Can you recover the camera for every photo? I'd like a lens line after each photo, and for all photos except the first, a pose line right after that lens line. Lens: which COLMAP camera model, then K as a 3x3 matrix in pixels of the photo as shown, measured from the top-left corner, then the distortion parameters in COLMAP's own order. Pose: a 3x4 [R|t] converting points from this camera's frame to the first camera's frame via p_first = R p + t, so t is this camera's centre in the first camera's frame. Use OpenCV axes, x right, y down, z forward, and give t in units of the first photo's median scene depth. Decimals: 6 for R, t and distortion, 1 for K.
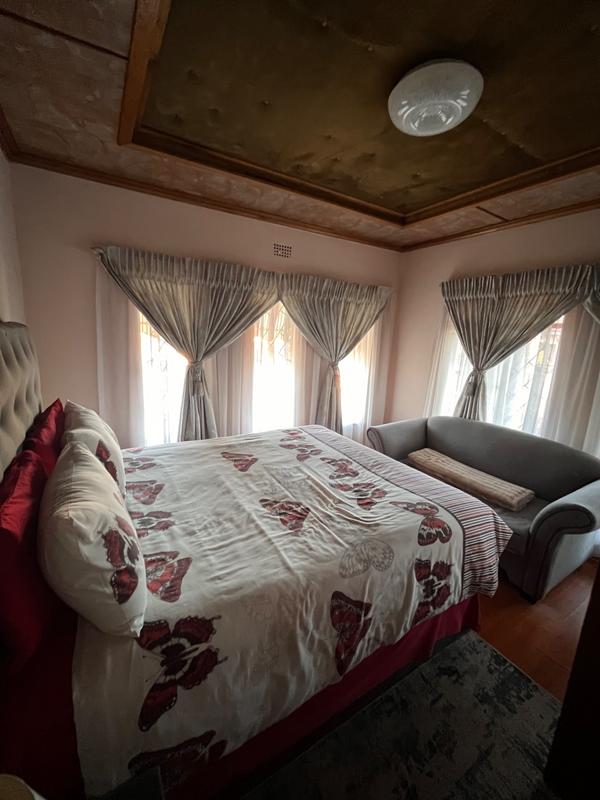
lens RADIAL K [[323.6, 0, 297.8], [0, 323.6, 400.2], [0, 0, 1]] dist [-0.004649, 0.000916]
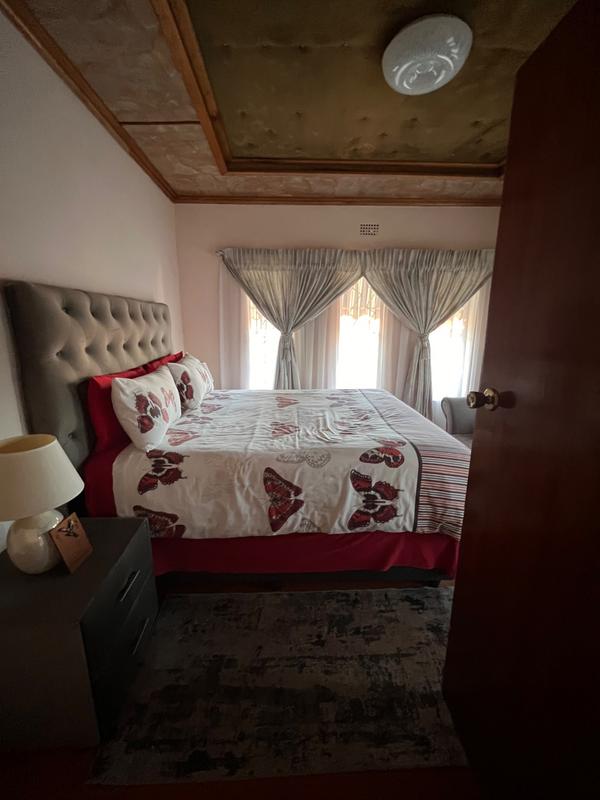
lens RADIAL K [[323.6, 0, 300.5], [0, 323.6, 400.9], [0, 0, 1]] dist [-0.004649, 0.000916]
pose [[0.875230, 0.069255, -0.478723, 0.629509], [-0.059607, 0.997596, 0.035341, 0.172611], [0.480020, -0.002396, 0.877254, -0.118946]]
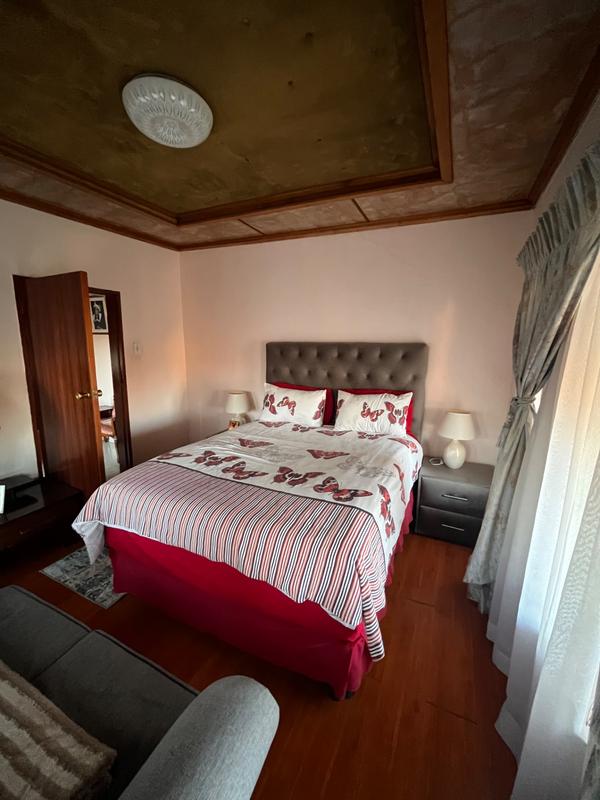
lens RADIAL K [[323.6, 0, 300.5], [0, 323.6, 400.2], [0, 0, 1]] dist [-0.004649, 0.000916]
pose [[-0.835706, 0.042477, -0.547532, 0.662583], [-0.158017, 0.936242, 0.313817, -0.435105], [0.525953, 0.348778, -0.775711, 2.297182]]
